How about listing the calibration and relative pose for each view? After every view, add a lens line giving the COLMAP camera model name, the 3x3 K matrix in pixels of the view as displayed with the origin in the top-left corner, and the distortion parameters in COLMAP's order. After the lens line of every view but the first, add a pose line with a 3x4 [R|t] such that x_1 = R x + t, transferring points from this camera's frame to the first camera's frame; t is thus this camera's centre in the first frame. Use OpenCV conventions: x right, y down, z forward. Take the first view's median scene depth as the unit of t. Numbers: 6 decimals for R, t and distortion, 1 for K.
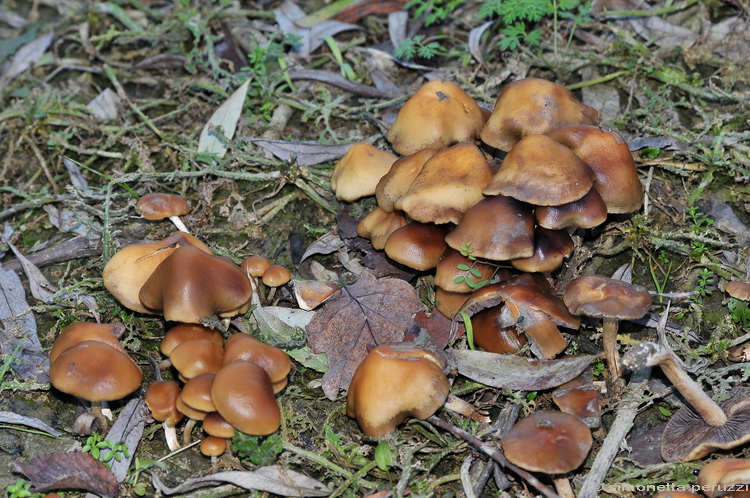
lens RADIAL K [[2936.1, 0, 375.0], [0, 2936.1, 249.0], [0, 0, 1]] dist [-0.071042, 2.111119]
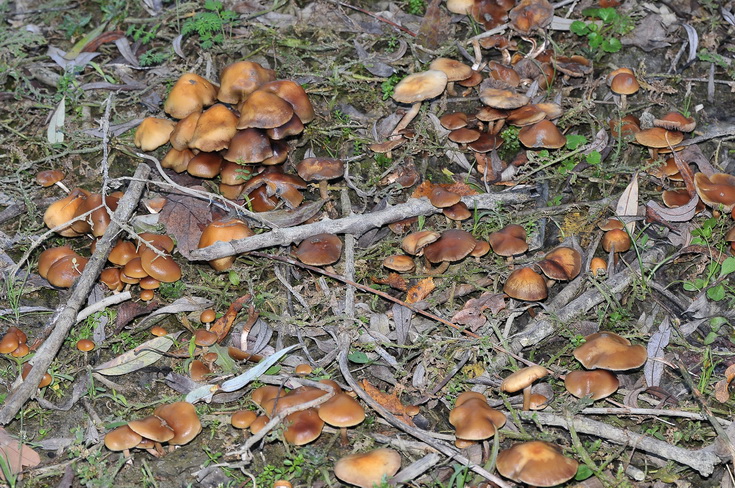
lens RADIAL K [[2226.8, 0, 367.5], [0, 2226.8, 244.0], [0, 0, 1]] dist [-0.048043, -0.325961]
pose [[0.932037, -0.241423, 0.270226, -0.277946], [0.225676, 0.970184, 0.088395, -0.053219], [-0.283510, -0.021404, 0.958731, -0.361221]]
